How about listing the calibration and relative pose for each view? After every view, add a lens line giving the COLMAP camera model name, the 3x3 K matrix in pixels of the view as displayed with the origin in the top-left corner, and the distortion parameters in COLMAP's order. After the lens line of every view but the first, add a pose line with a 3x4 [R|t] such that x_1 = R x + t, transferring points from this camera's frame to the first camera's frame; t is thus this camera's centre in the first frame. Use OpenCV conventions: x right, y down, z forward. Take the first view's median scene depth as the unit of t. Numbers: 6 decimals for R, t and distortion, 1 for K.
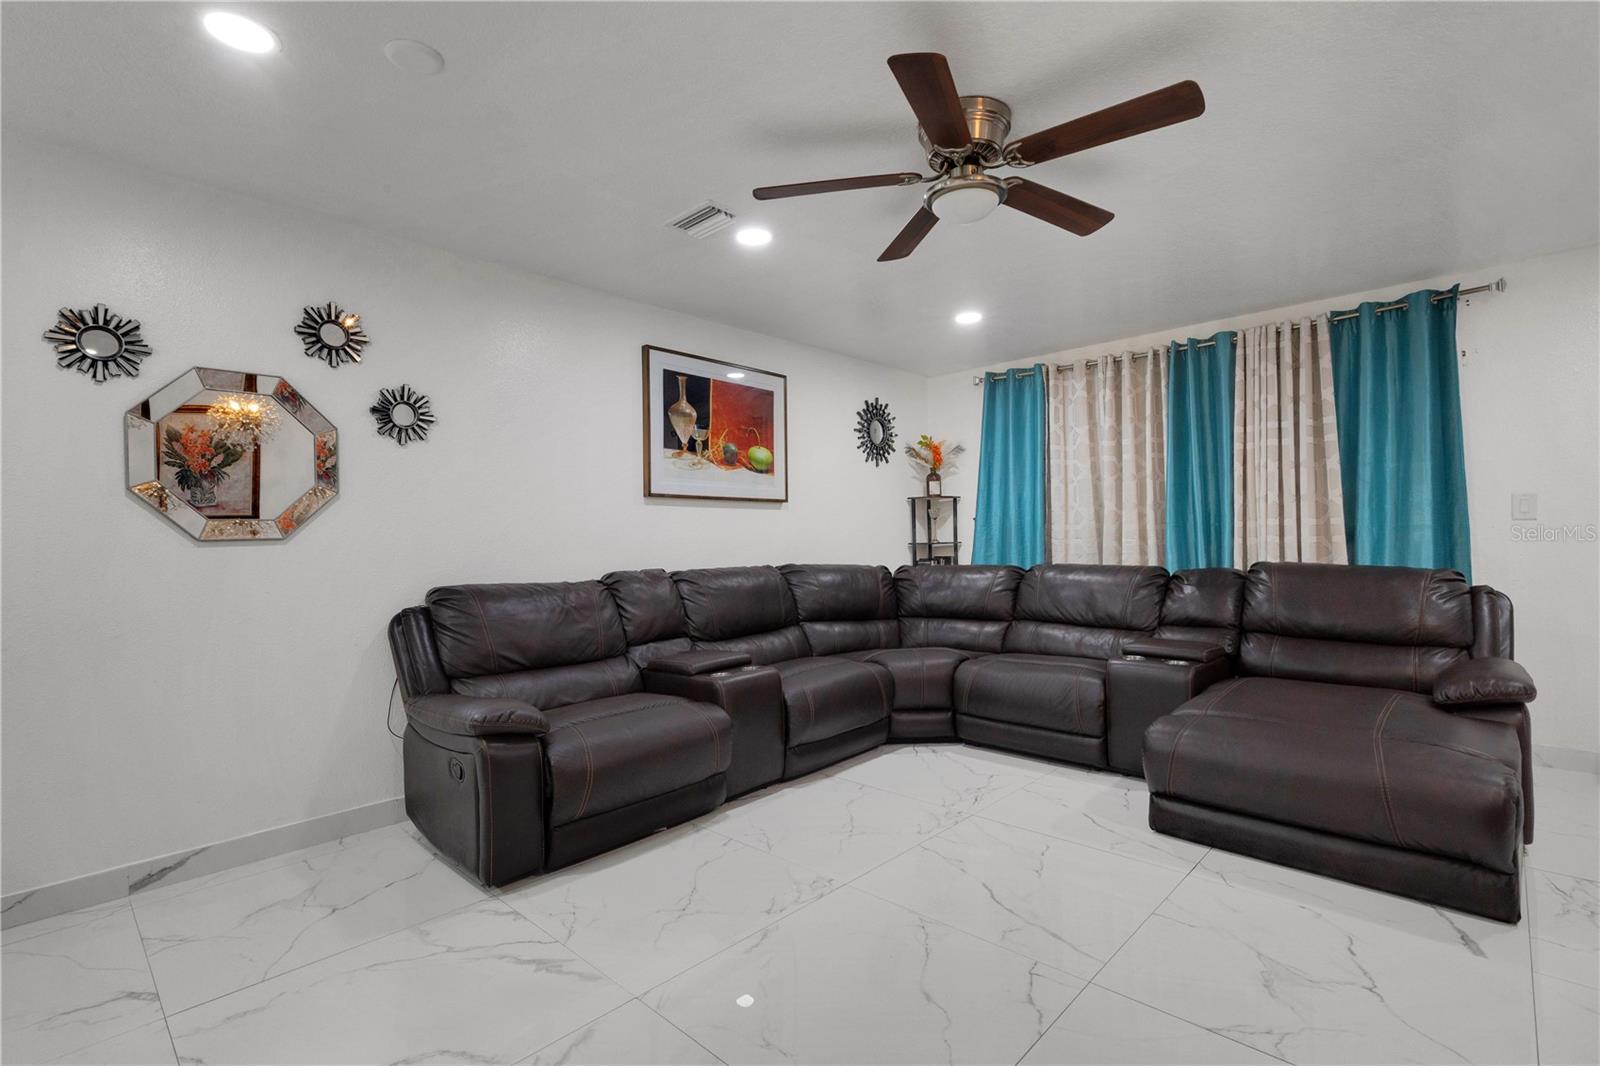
lens RADIAL K [[743.5, 0, 811.5], [0, 743.5, 524.7], [0, 0, 1]] dist [0.008087, -0.002915]
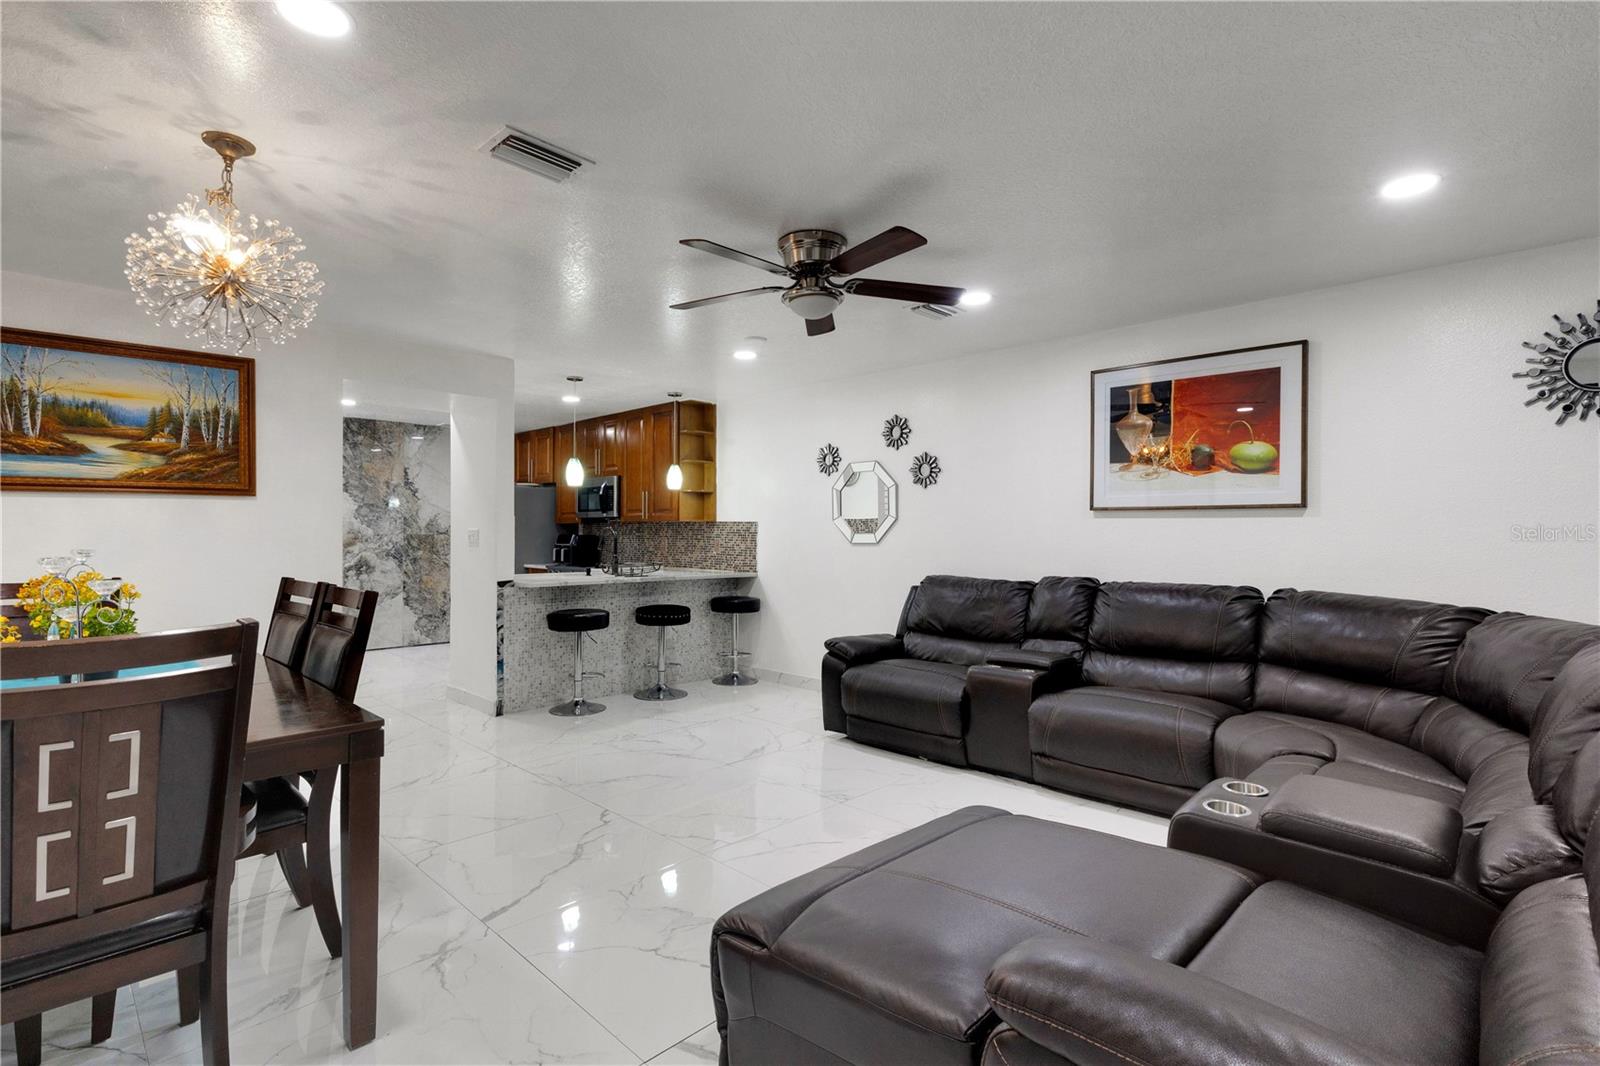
lens RADIAL K [[743.5, 0, 787.8], [0, 743.5, 527.8], [0, 0, 1]] dist [0.008087, -0.002915]
pose [[-0.033716, 0.007238, -0.999405, 0.817324], [0.016965, 0.999834, 0.006669, -0.025558], [0.999287, -0.016730, -0.033833, 0.546091]]
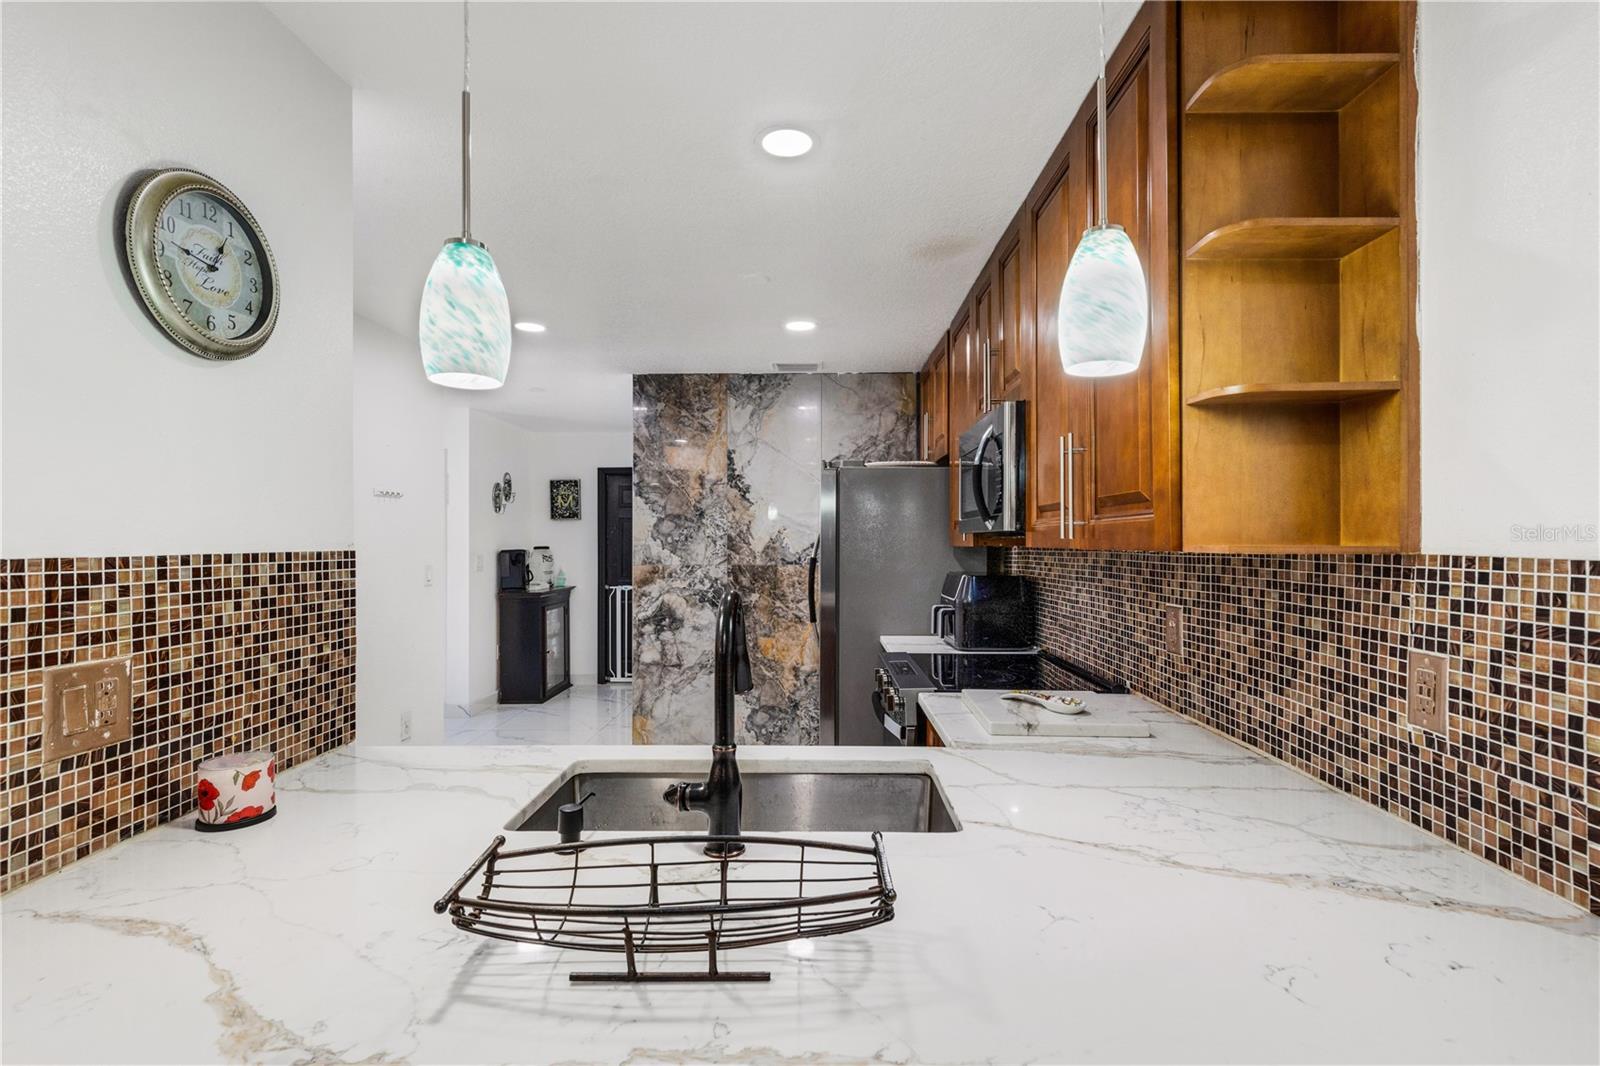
lens RADIAL K [[743.5, 0, 804.5], [0, 743.5, 541.4], [0, 0, 1]] dist [0.008087, -0.002915]
pose [[-0.732113, 0.020188, -0.680884, -0.402351], [0.029962, 0.999548, -0.002580, -0.041722], [0.680524, -0.022290, -0.732387, 0.387826]]
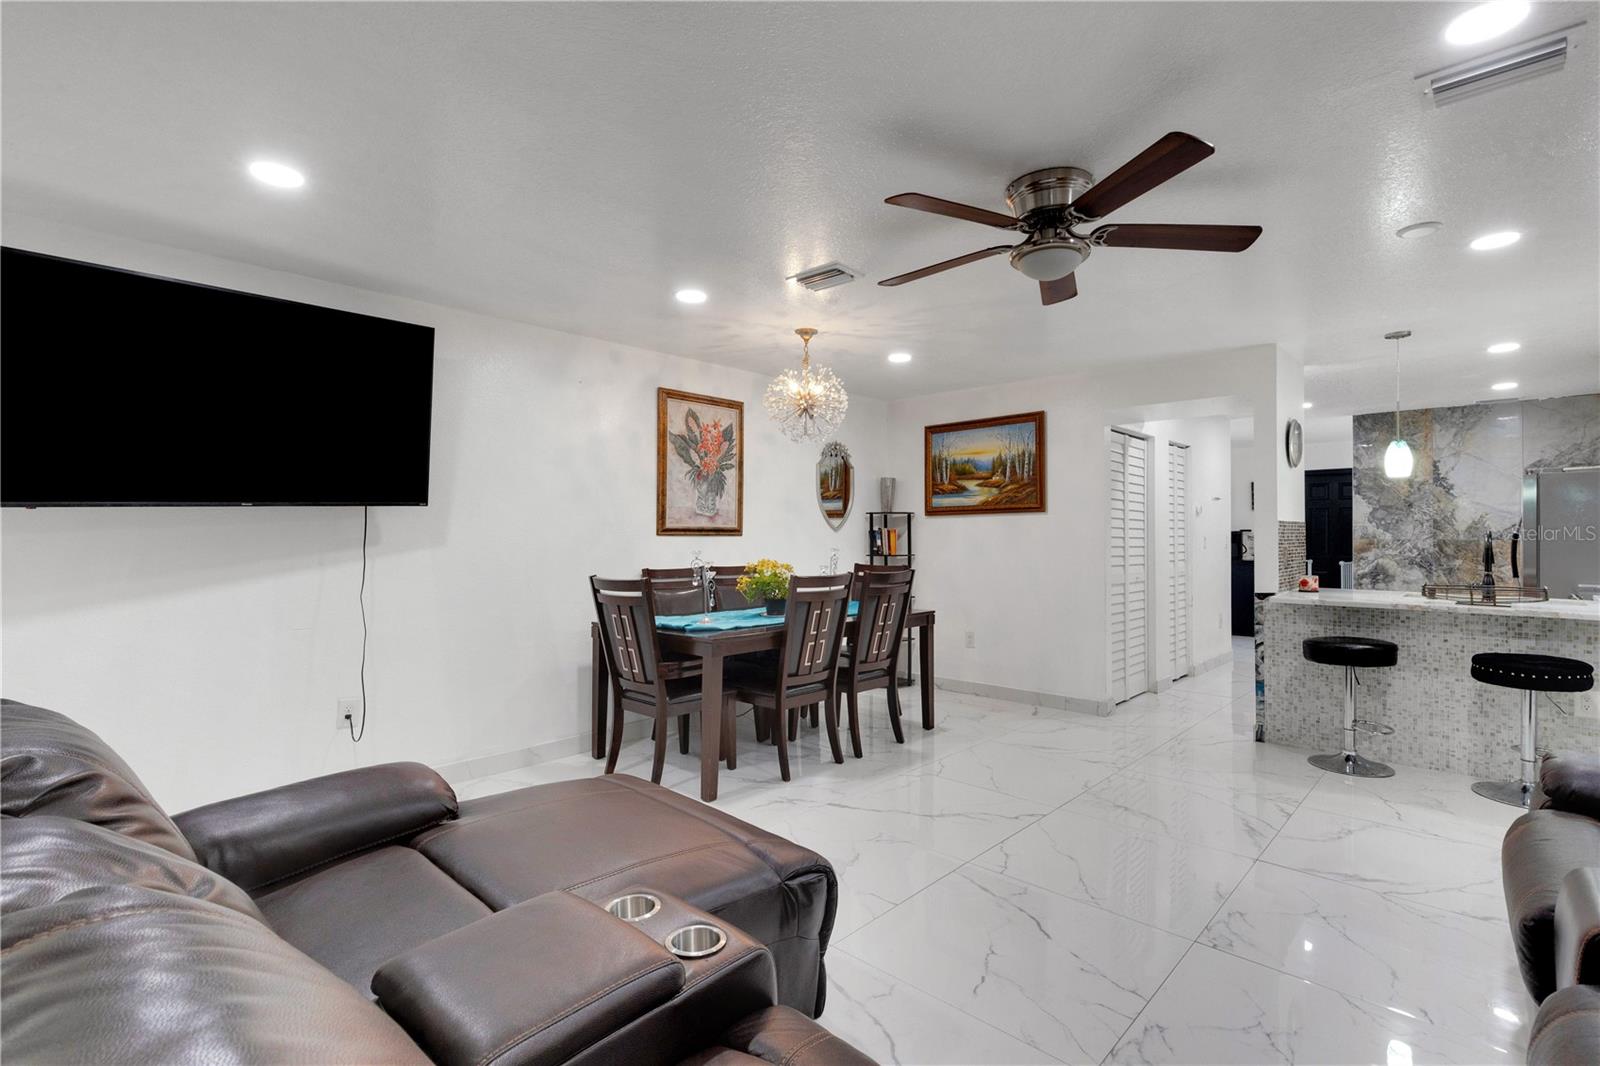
lens RADIAL K [[743.5, 0, 809.8], [0, 743.5, 524.3], [0, 0, 1]] dist [0.008087, -0.002915]
pose [[-0.999856, 0.015203, -0.007500, 0.301560], [0.015438, 0.999361, -0.032252, -0.014471], [0.007005, -0.032363, -0.999452, 1.117584]]
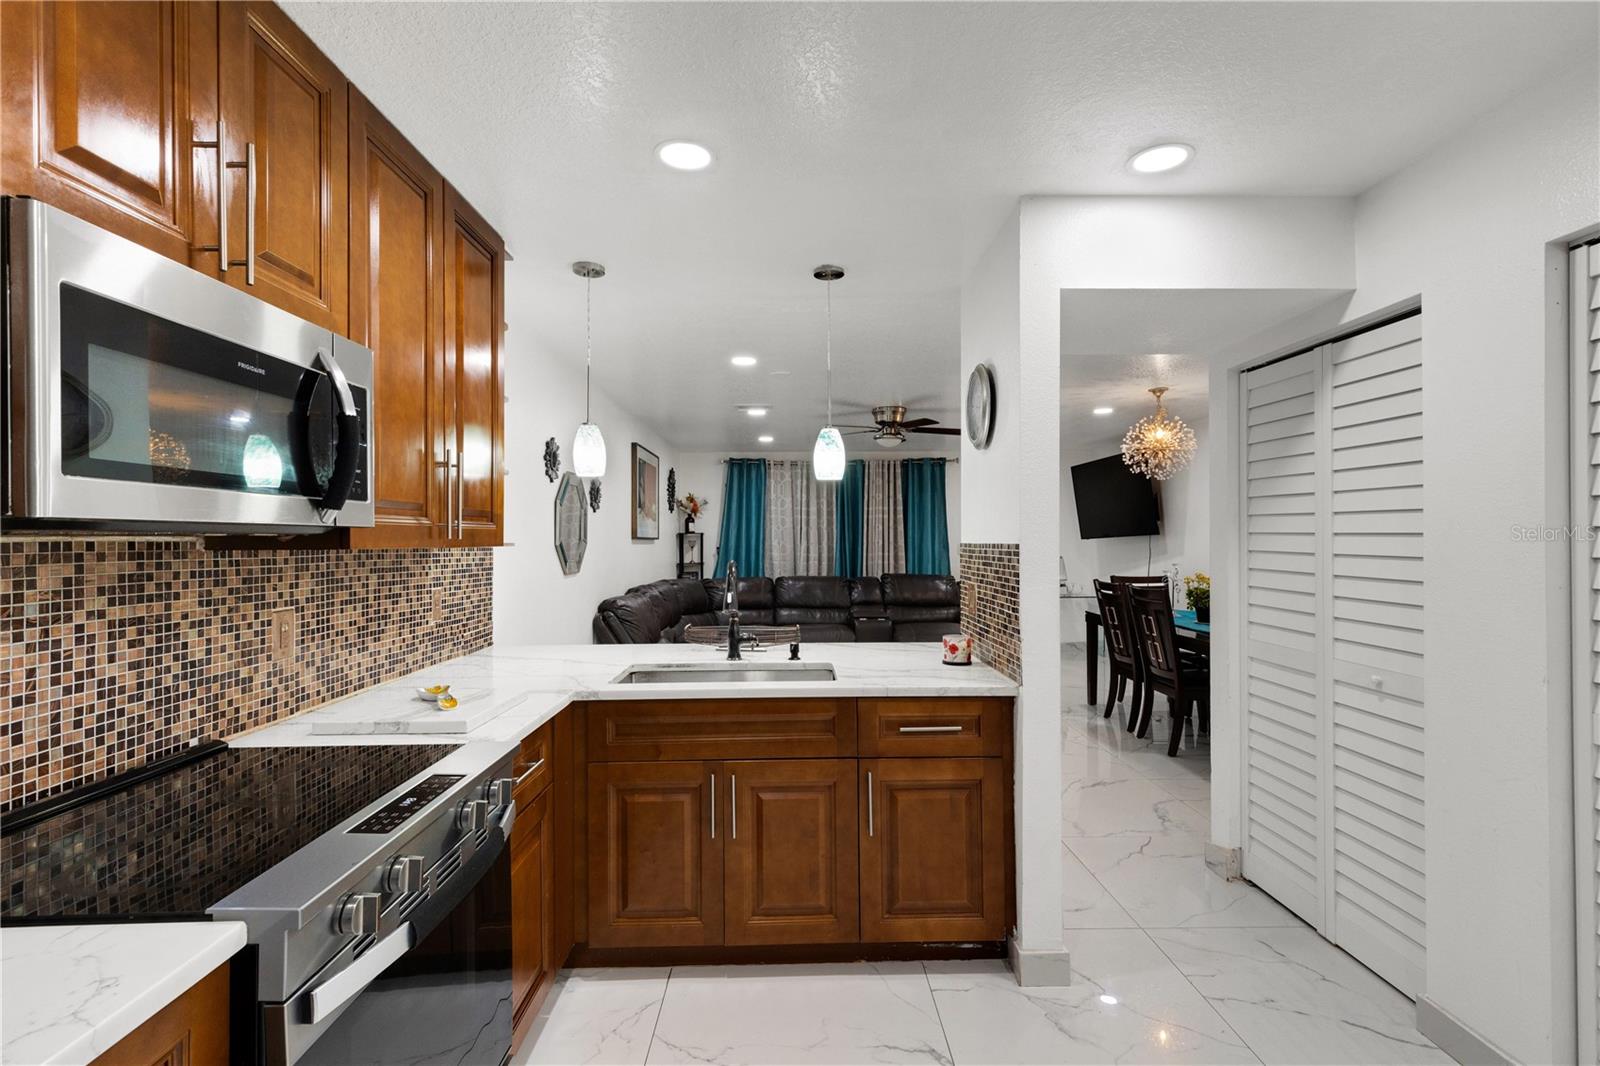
lens RADIAL K [[743.5, 0, 811.1], [0, 743.5, 541.9], [0, 0, 1]] dist [0.008087, -0.002915]
pose [[0.707286, 0.011496, 0.706835, -0.982902], [-0.023262, 0.999705, 0.007018, -0.046953], [-0.706545, -0.021407, 0.707344, -0.341968]]
